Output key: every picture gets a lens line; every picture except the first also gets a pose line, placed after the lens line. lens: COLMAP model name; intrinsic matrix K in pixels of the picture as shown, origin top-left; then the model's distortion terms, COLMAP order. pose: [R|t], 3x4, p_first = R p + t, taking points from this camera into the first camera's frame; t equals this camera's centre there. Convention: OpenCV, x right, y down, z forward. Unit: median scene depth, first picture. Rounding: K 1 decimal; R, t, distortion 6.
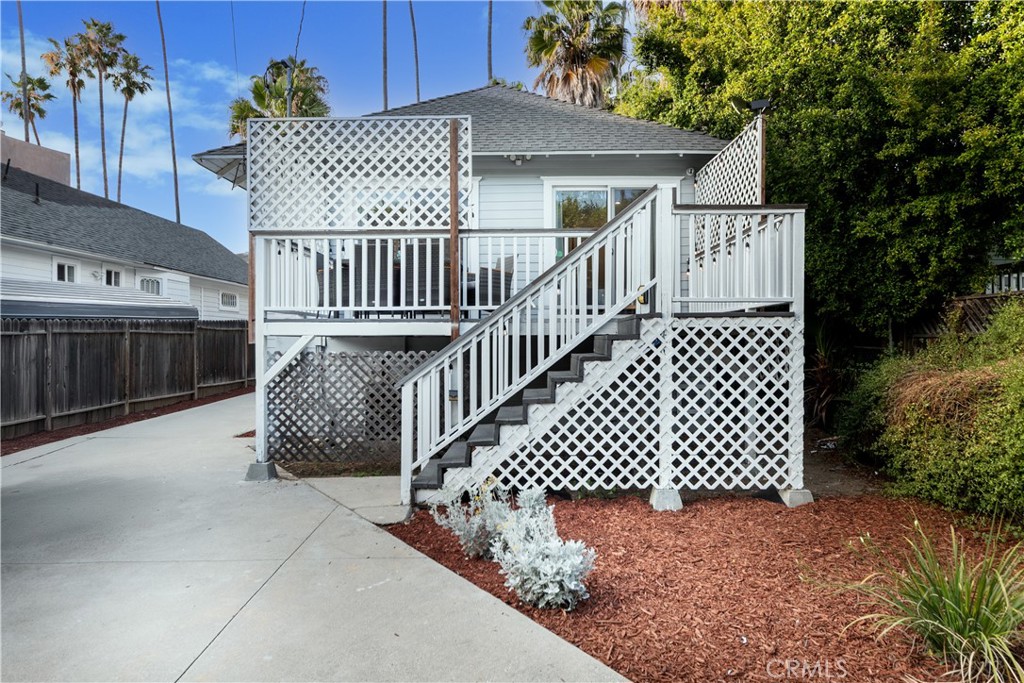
lens RADIAL K [[623.6, 0, 512.2], [0, 623.6, 349.6], [0, 0, 1]] dist [0.003041, -0.000474]
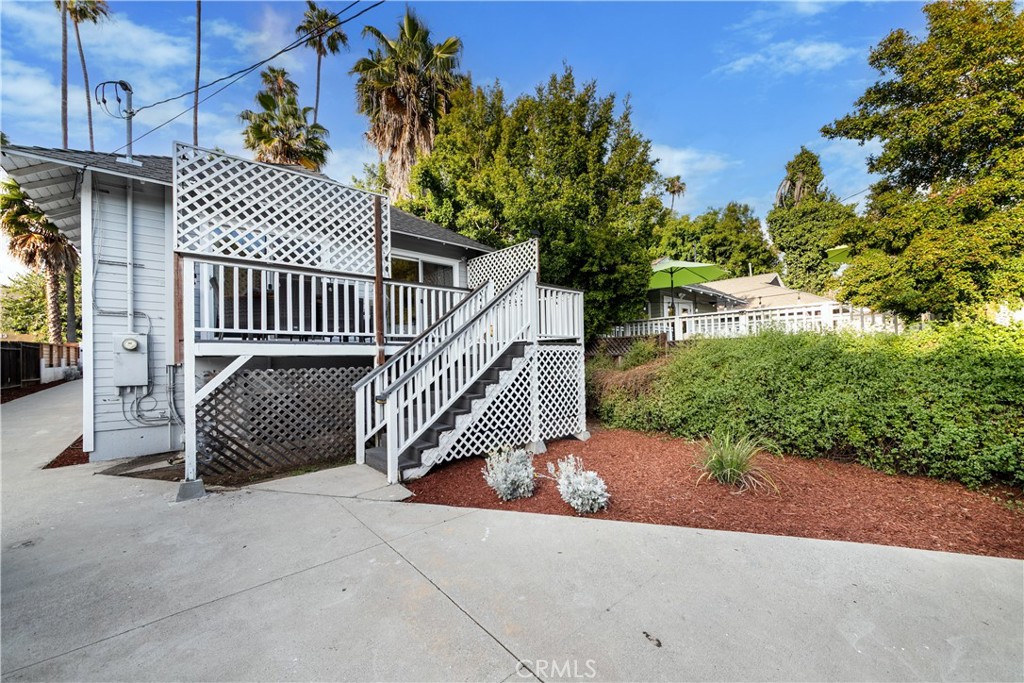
lens RADIAL K [[394.6, 0, 512.0], [0, 394.6, 341.5], [0, 0, 1]] dist [0.000883, 0.000065]
pose [[0.745240, 0.019010, 0.666525, -0.554489], [0.015231, 0.998847, -0.045517, -0.010613], [-0.666622, 0.044073, 0.744092, 0.199350]]
